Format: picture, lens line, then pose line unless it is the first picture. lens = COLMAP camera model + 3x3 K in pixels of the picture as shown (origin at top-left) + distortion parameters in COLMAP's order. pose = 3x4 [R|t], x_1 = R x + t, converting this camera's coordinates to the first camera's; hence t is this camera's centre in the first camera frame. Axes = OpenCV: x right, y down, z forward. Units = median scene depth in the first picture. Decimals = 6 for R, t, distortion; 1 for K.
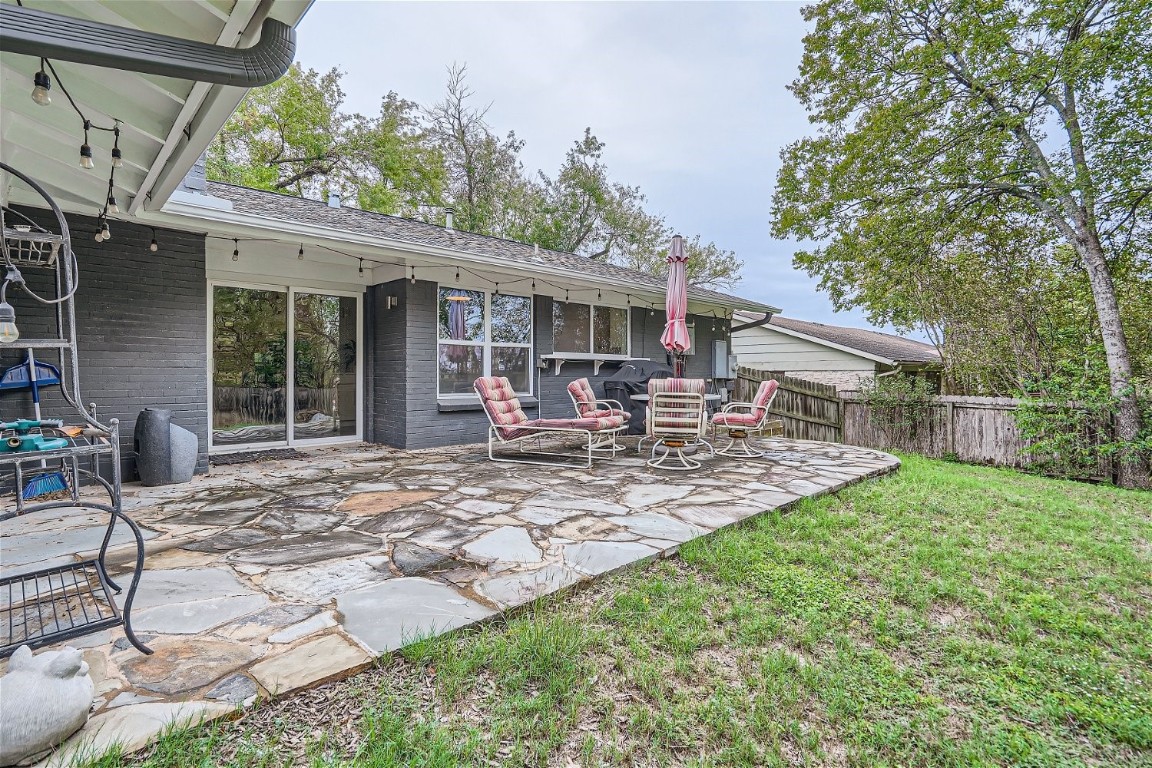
lens RADIAL K [[652.7, 0, 576.0], [0, 652.7, 384.0], [0, 0, 1]] dist [0.001099, -0.000115]
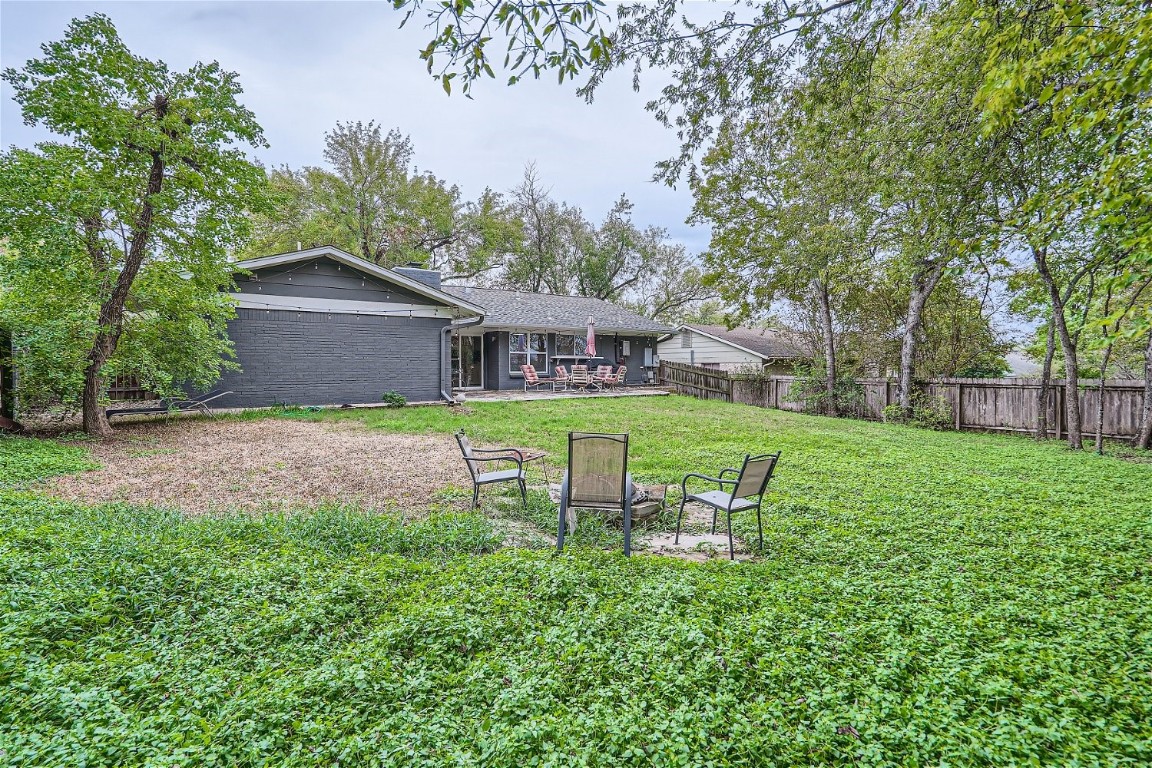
lens RADIAL K [[652.7, 0, 576.0], [0, 652.7, 384.0], [0, 0, 1]] dist [0.001099, -0.000115]
pose [[0.991018, 0.001158, -0.133726, 0.240341], [0.000302, 0.999941, 0.010899, 0.020733], [0.133730, -0.010842, 0.990958, -0.939759]]
